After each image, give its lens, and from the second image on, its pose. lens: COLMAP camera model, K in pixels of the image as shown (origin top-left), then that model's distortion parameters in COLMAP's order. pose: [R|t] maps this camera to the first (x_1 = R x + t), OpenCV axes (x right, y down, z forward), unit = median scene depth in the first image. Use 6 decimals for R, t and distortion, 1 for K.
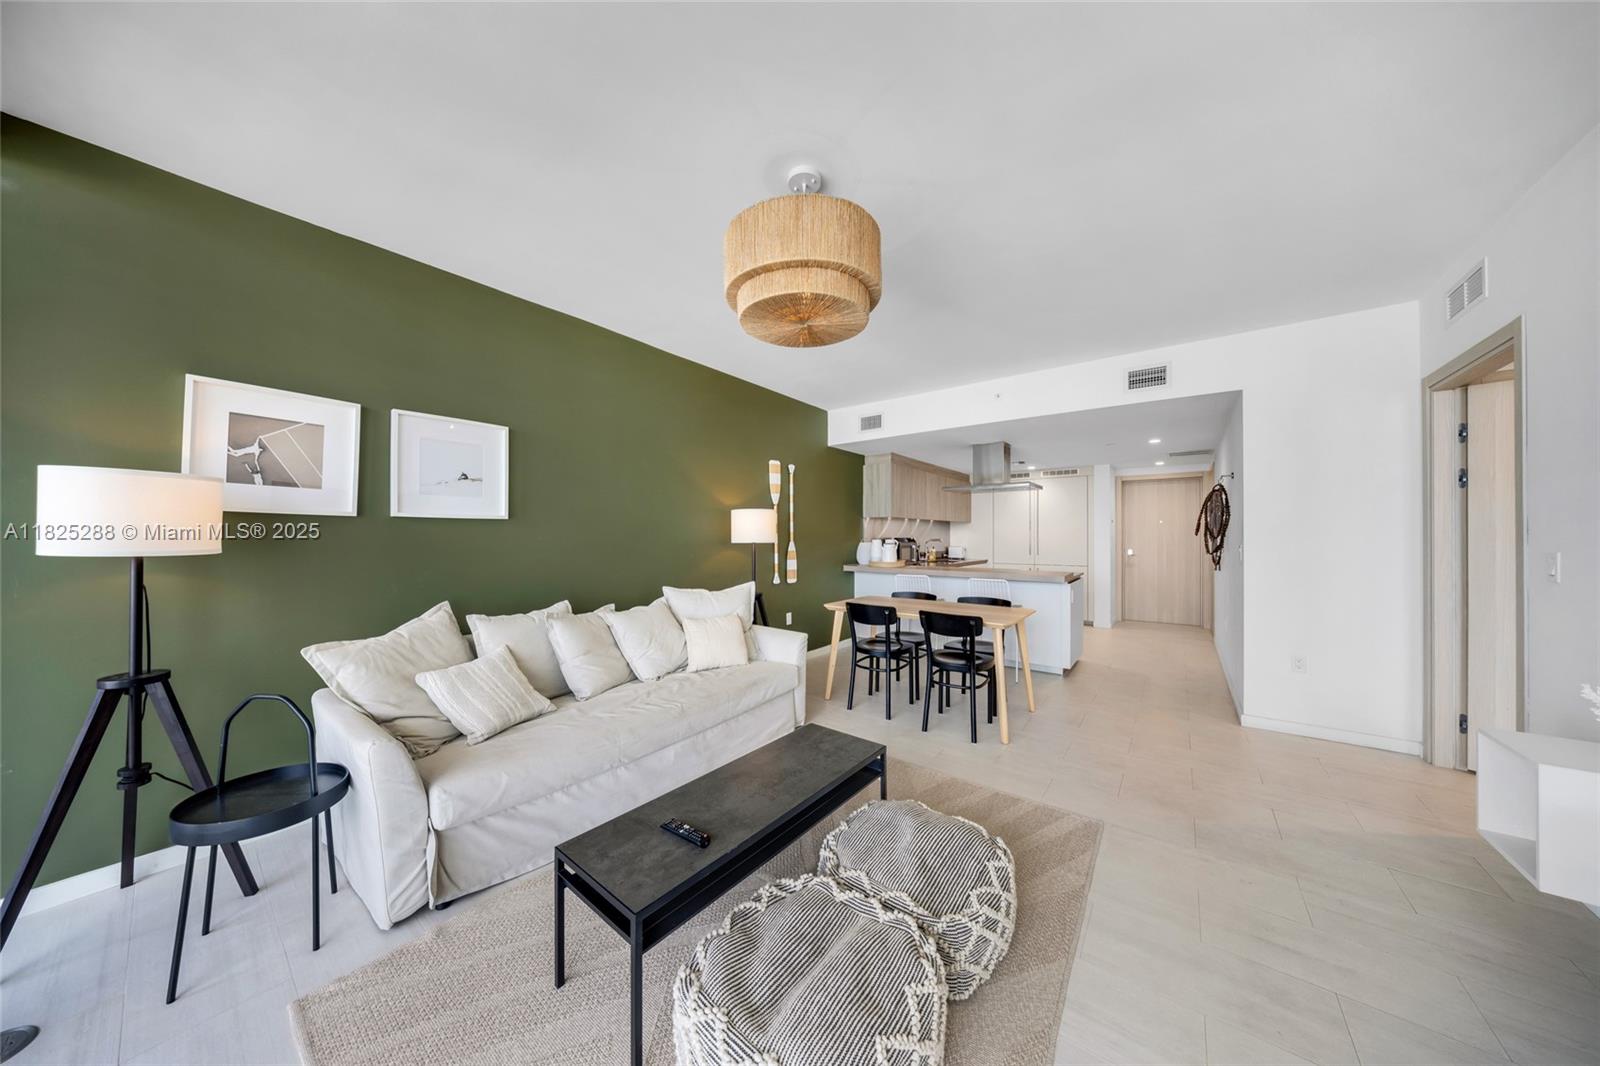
lens RADIAL K [[491.4, 0, 796.1], [0, 491.4, 537.9], [0, 0, 1]] dist [0.006163, -0.000067]
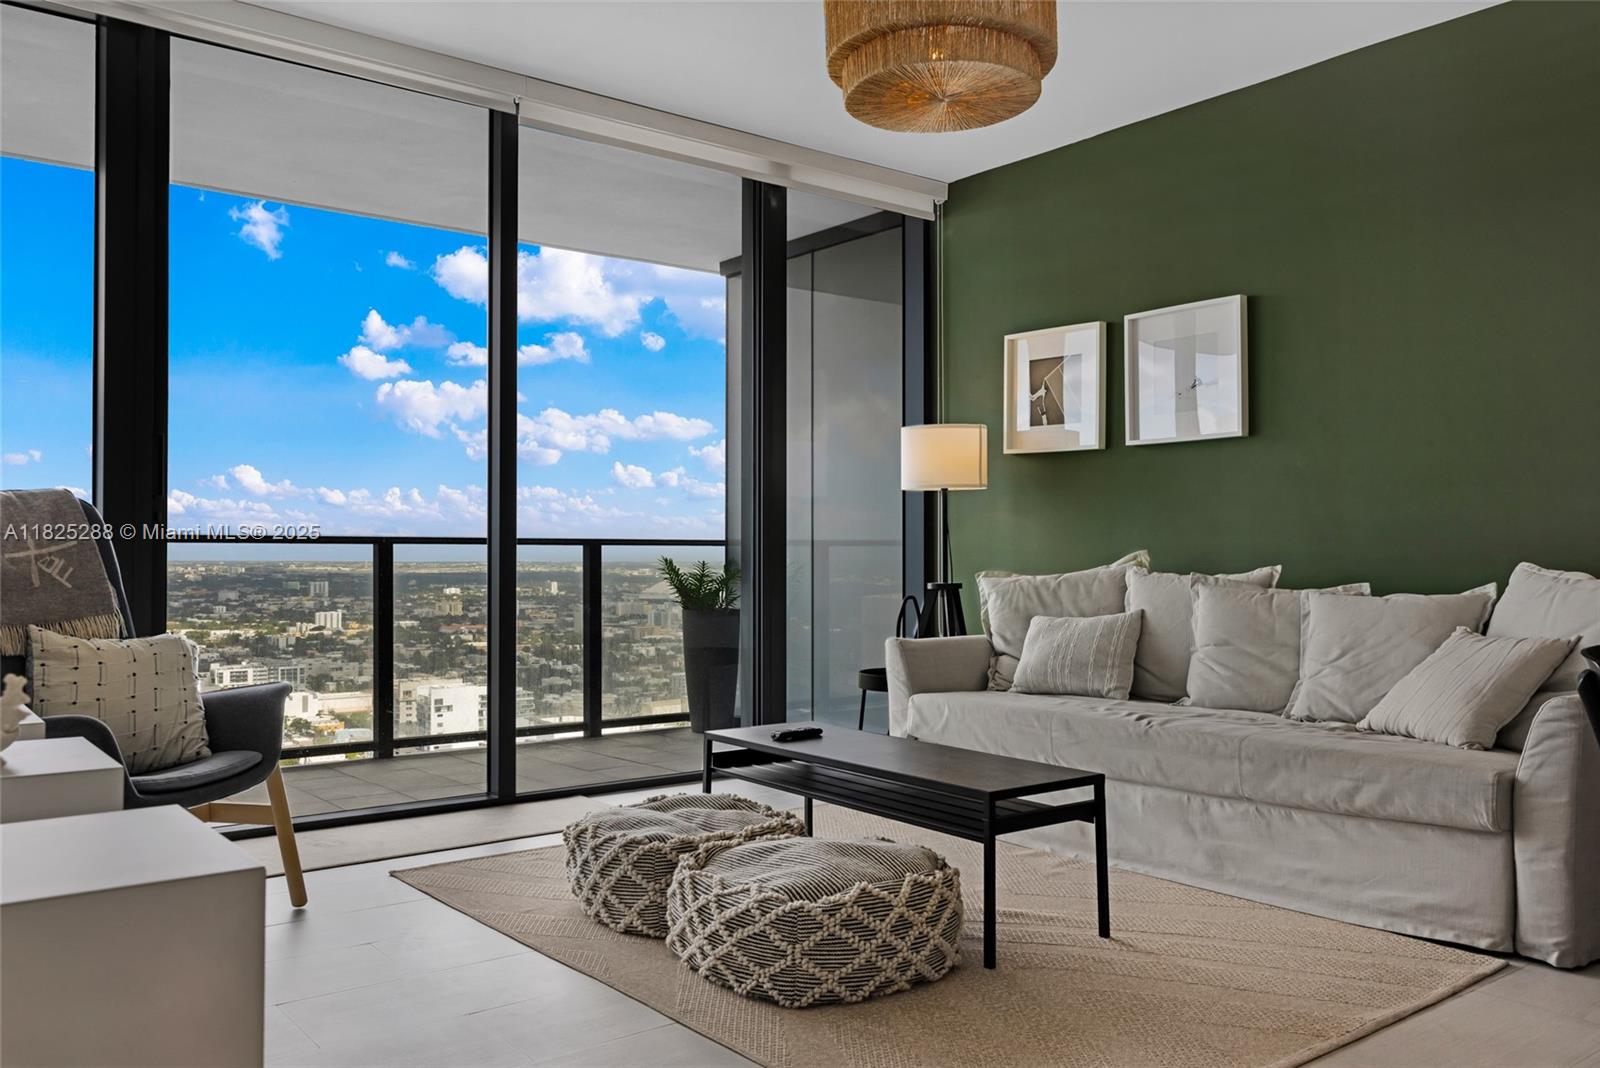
lens RADIAL K [[1263.7, 0, 790.0], [0, 1263.7, 530.0], [0, 0, 1]] dist [-0.011197, 0.001092]
pose [[-0.251930, -0.017531, -0.967587, 0.687637], [-0.002111, 0.999843, -0.017566, 0.068205], [0.967743, -0.002383, -0.251927, 0.507426]]
